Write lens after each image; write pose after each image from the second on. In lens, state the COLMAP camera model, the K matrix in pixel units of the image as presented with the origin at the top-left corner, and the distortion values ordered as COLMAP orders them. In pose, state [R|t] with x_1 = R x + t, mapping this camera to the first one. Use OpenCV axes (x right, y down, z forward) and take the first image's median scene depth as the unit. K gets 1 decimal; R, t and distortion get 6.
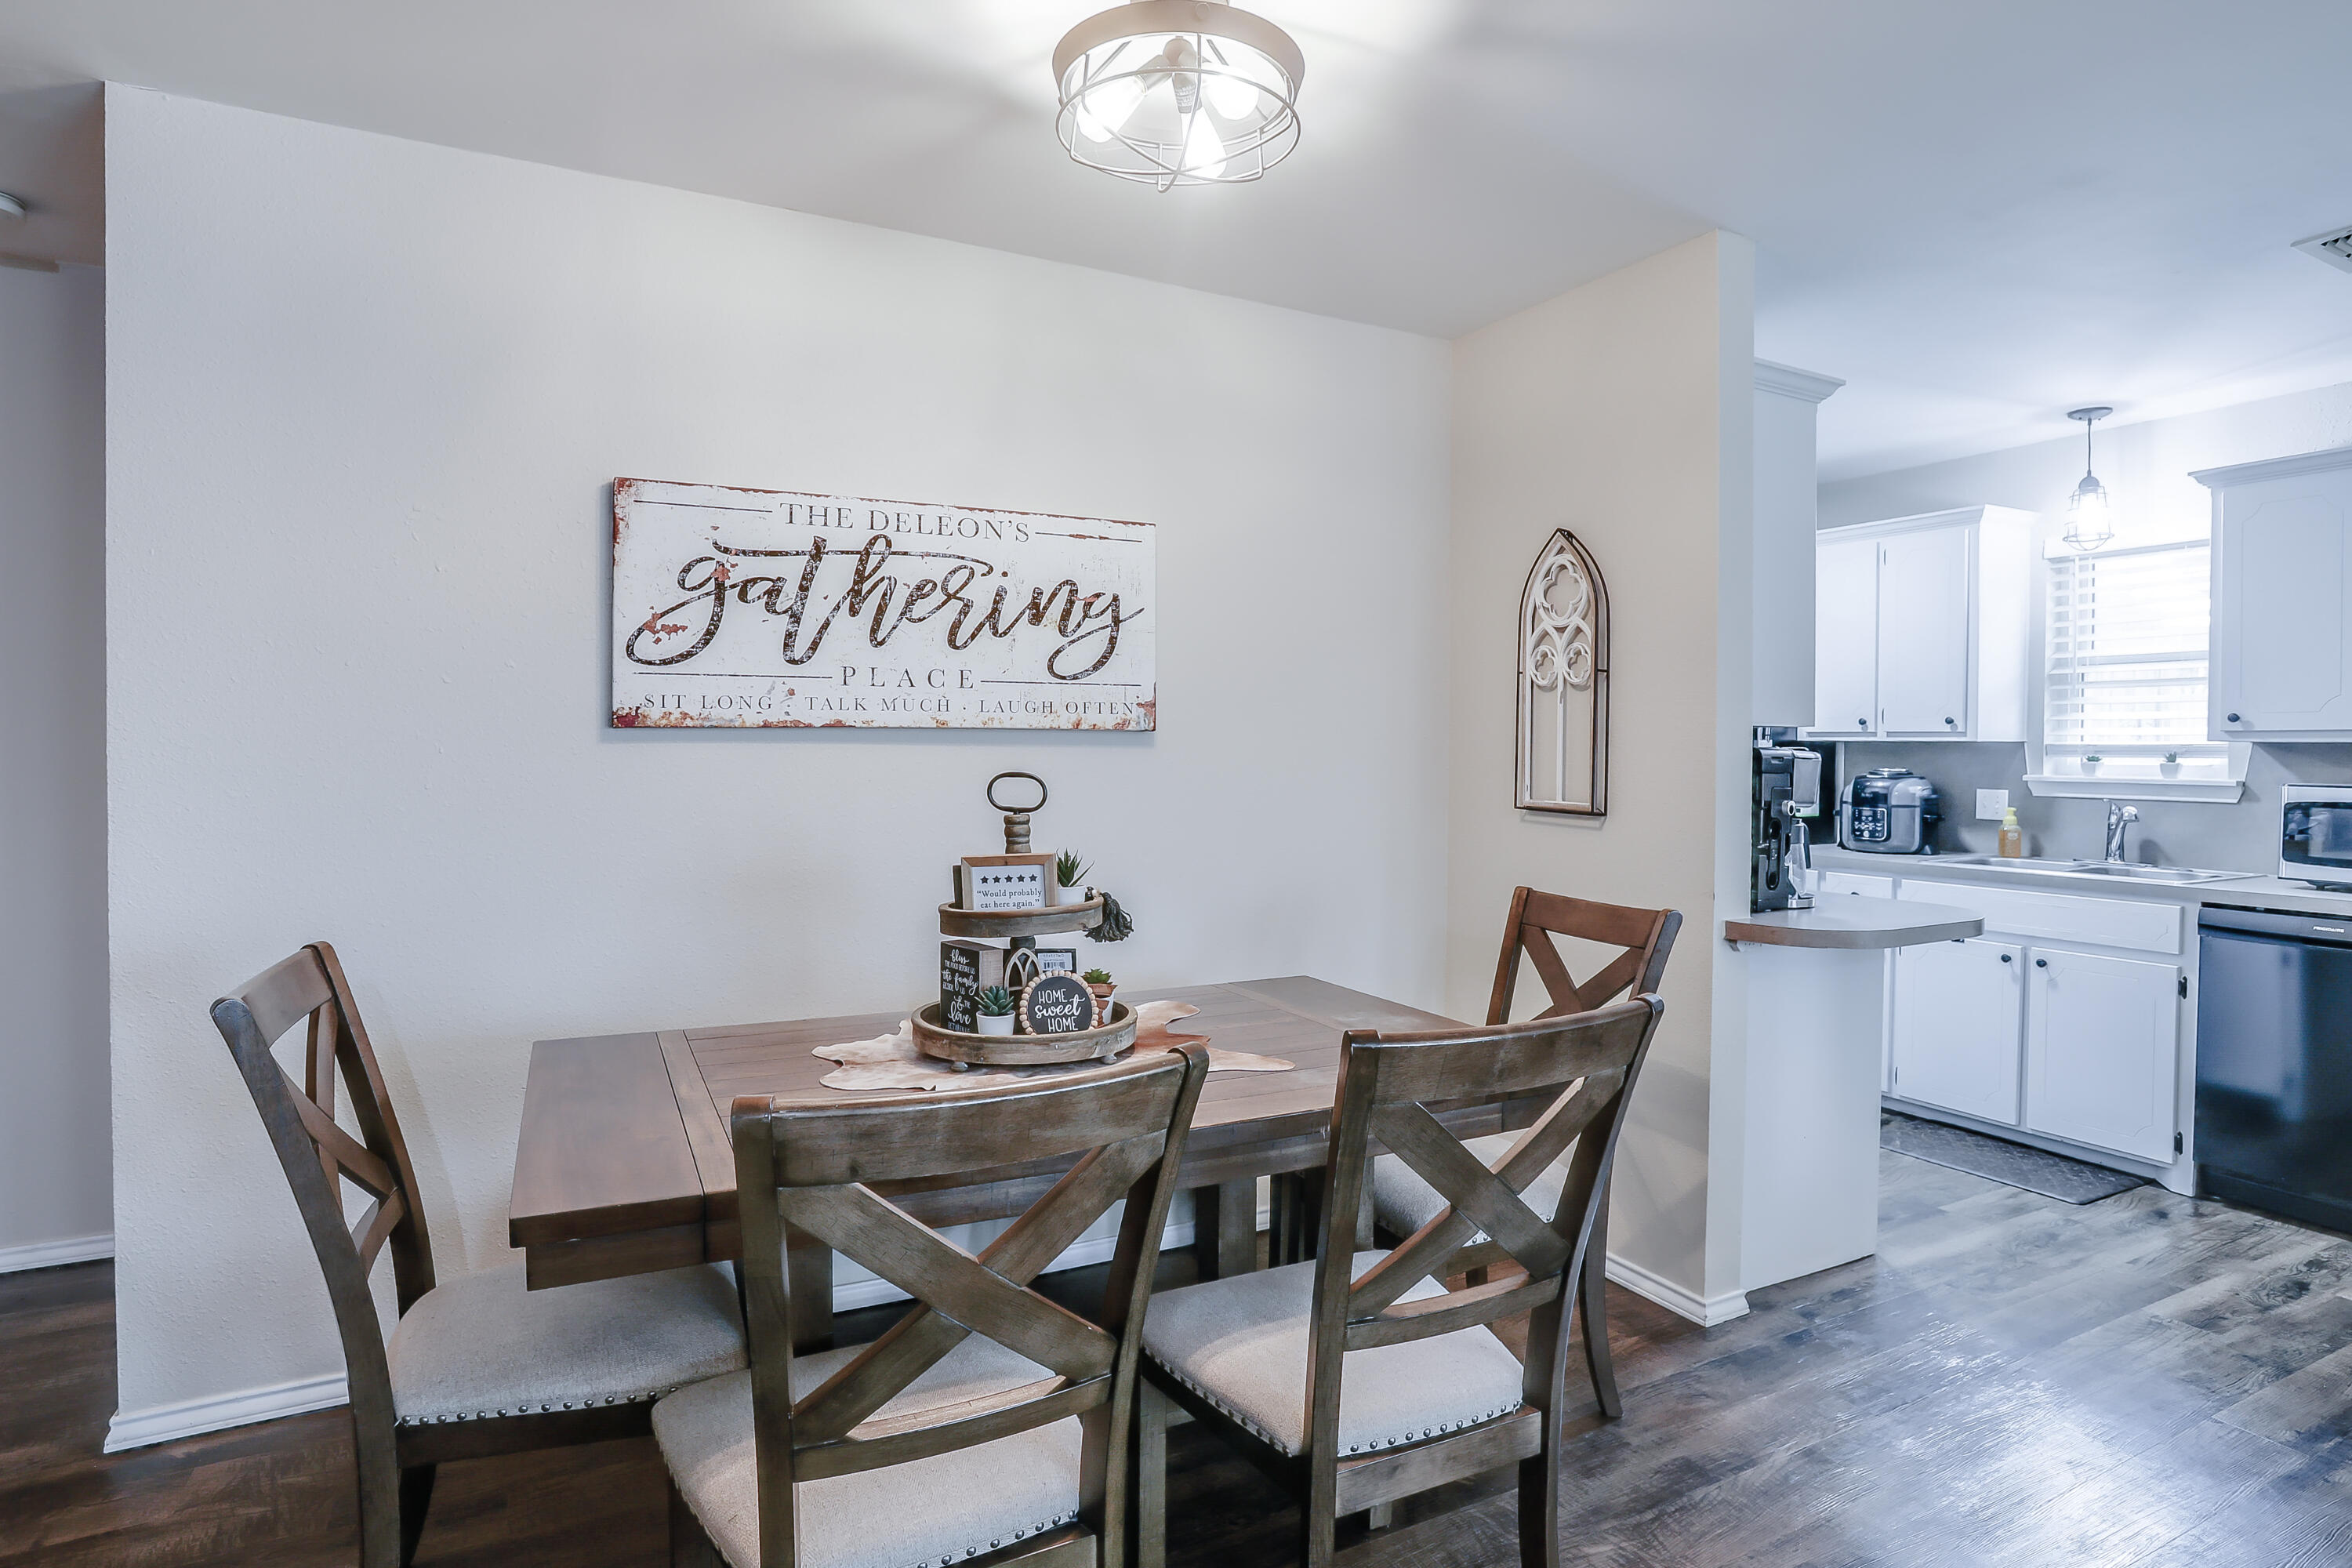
lens RADIAL K [[1190.7, 0, 1181.0], [0, 1190.7, 761.0], [0, 0, 1]] dist [-0.070772, 0.030640]
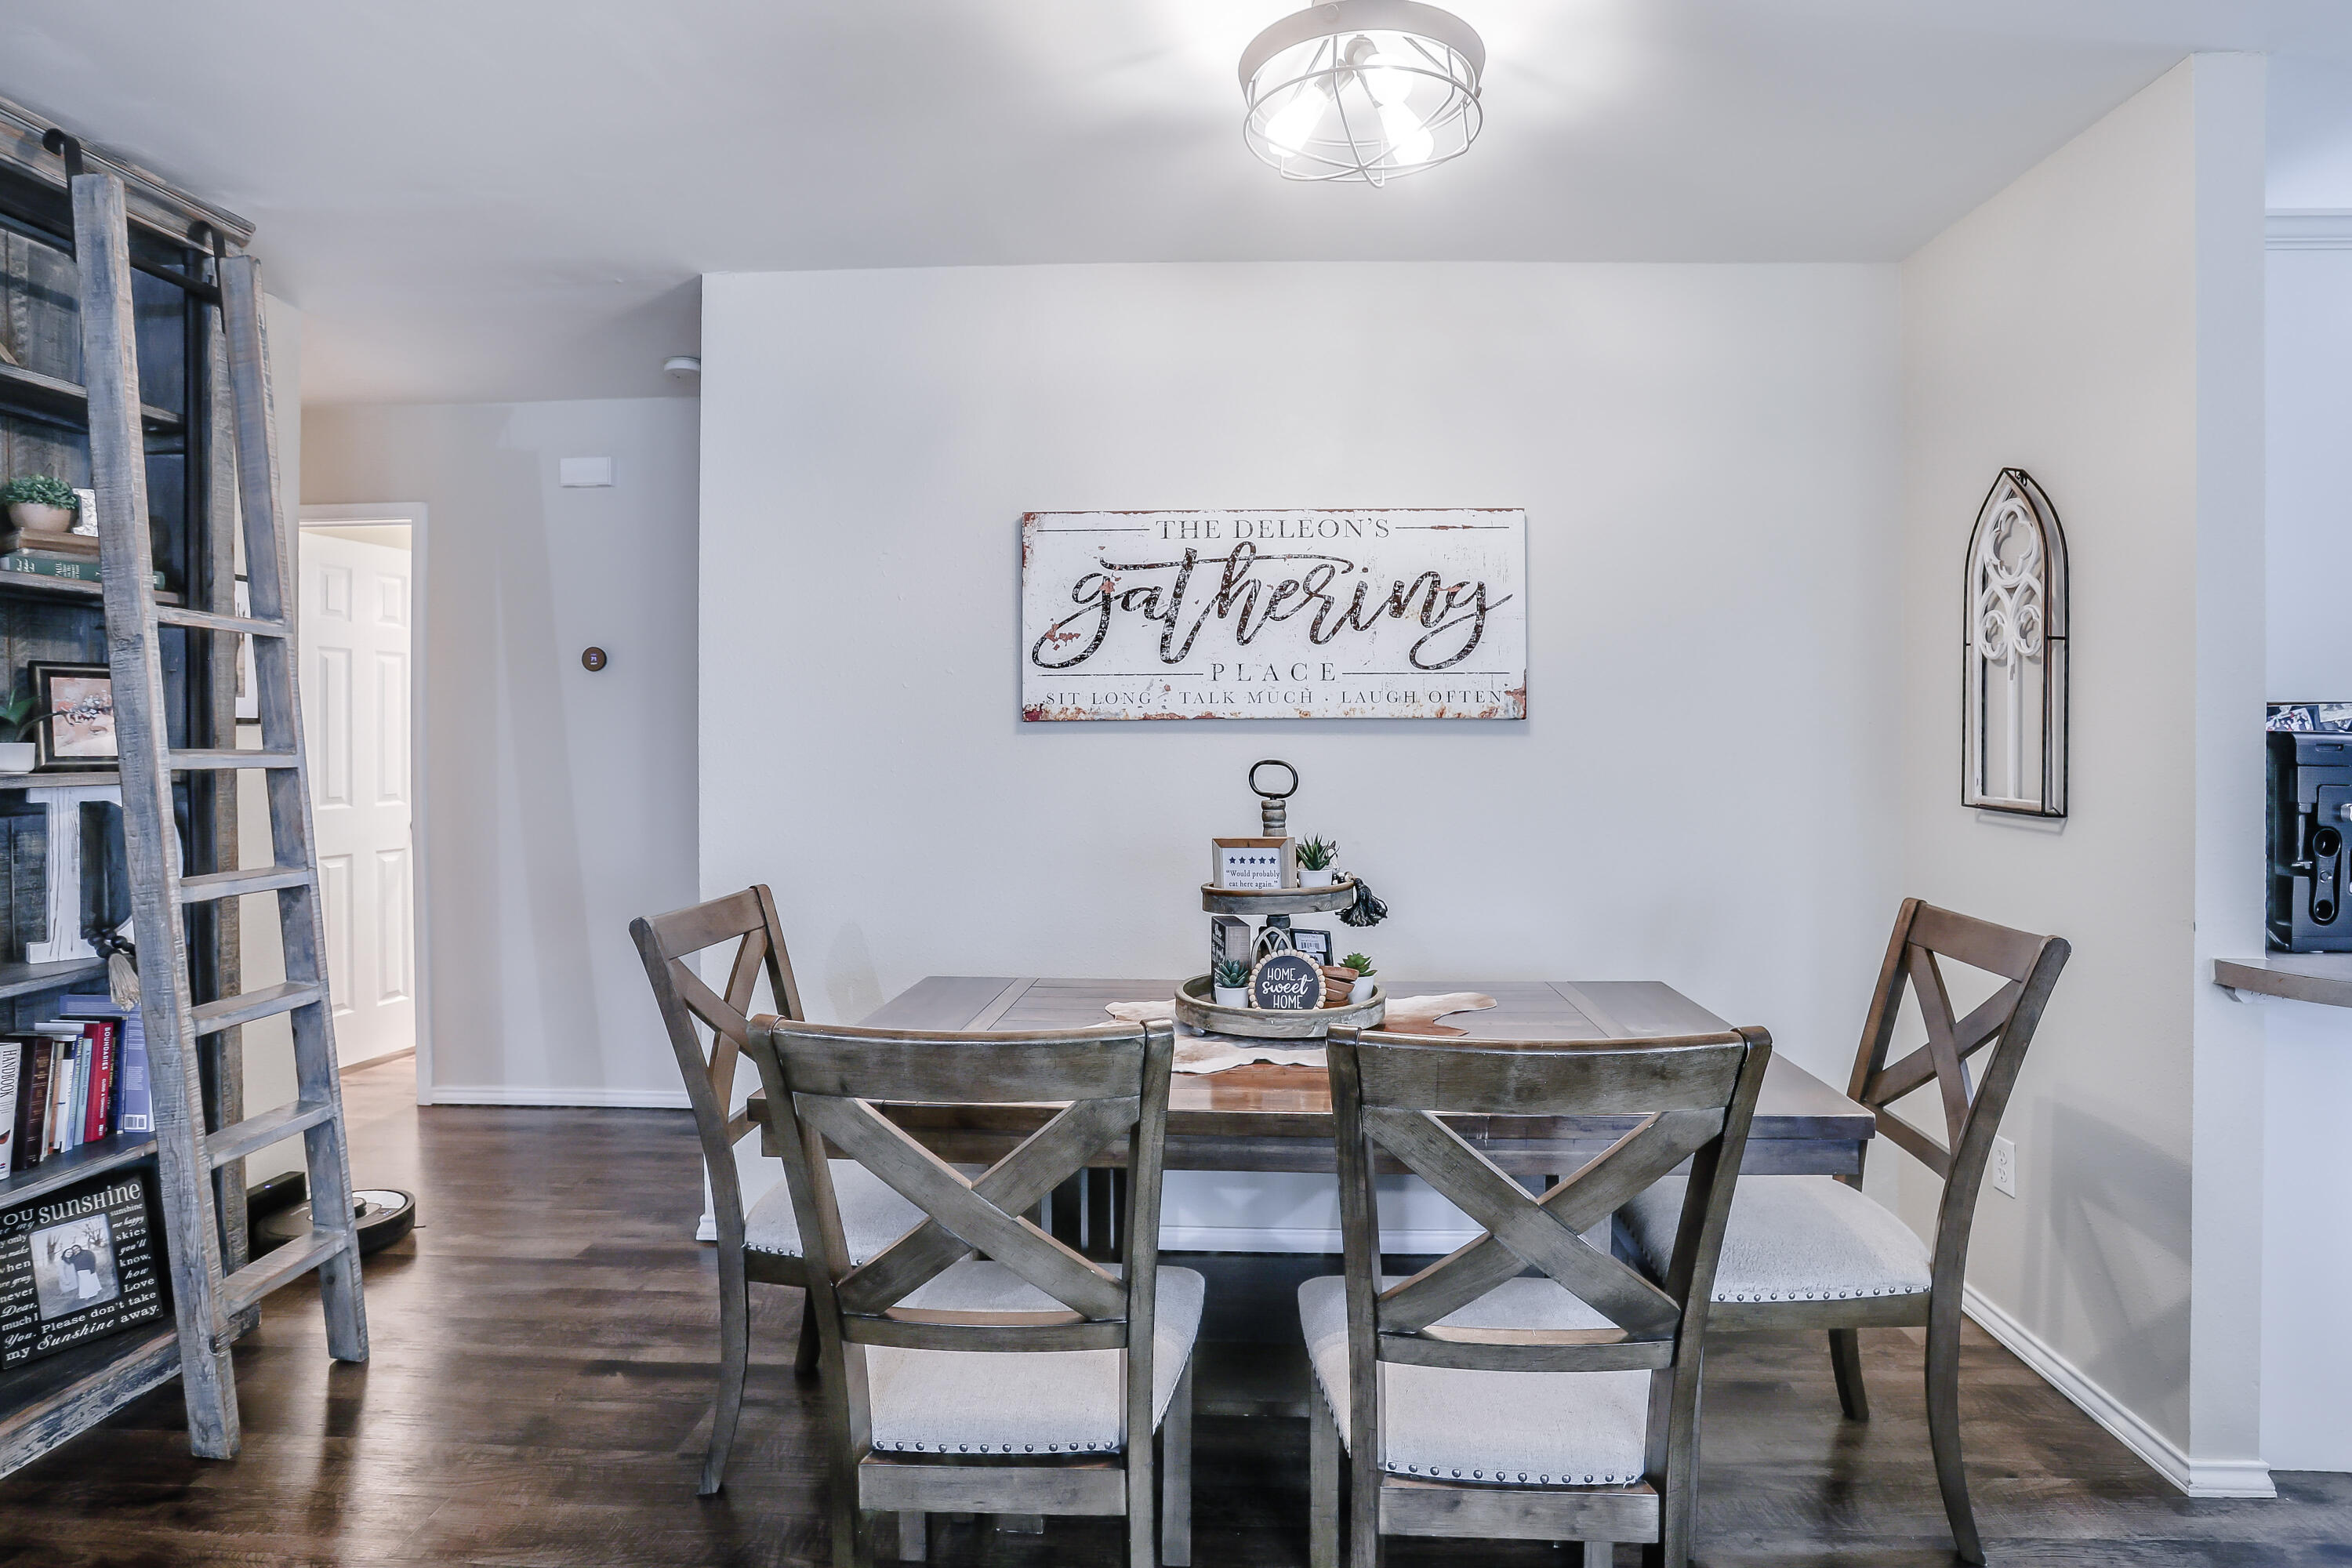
lens RADIAL K [[1136.6, 0, 1133.2], [0, 1136.6, 736.7], [0, 0, 1]] dist [-0.065209, 0.022136]
pose [[0.877693, -0.004489, -0.479202, 0.161797], [-0.001220, 0.999932, -0.011601, 0.000448], [0.479222, 0.010767, 0.877628, 0.036979]]
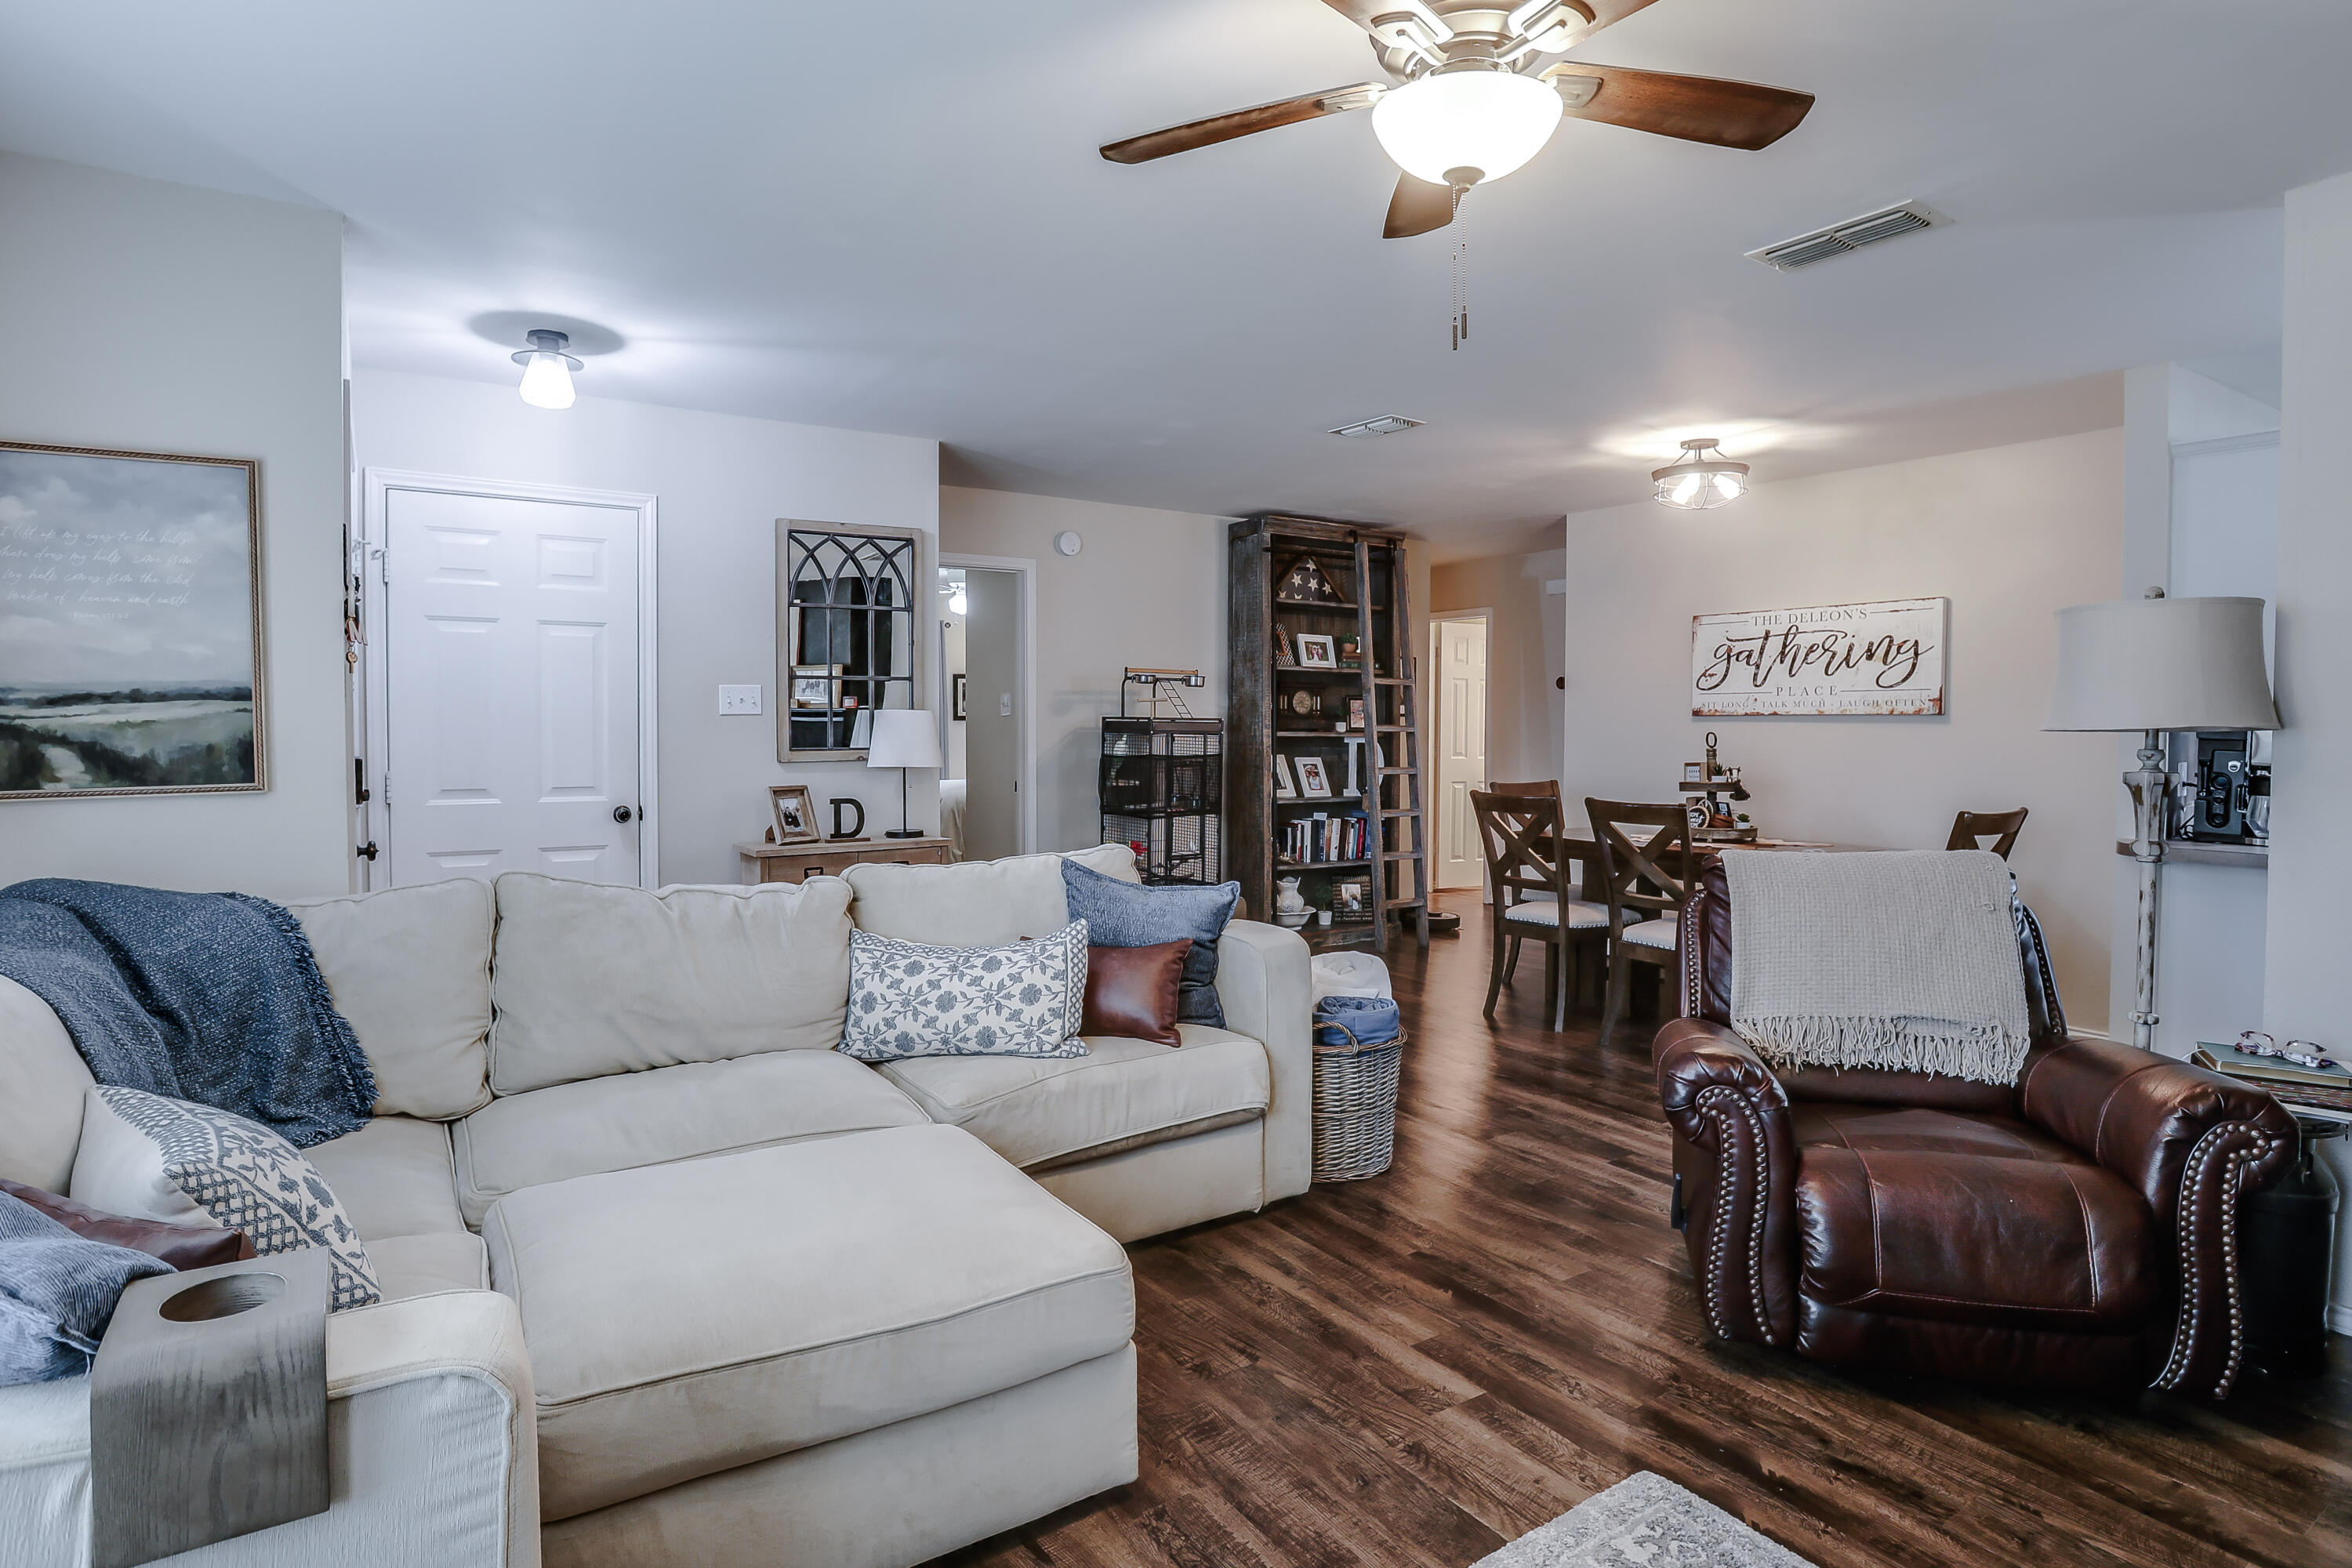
lens RADIAL K [[1190.7, 0, 1181.0], [0, 1190.7, 761.0], [0, 0, 1]] dist [-0.070772, 0.030640]
pose [[0.130158, 0.025510, -0.991165, 1.790576], [-0.019628, 0.999539, 0.023148, 0.029907], [0.991299, 0.016442, 0.130598, -0.394645]]
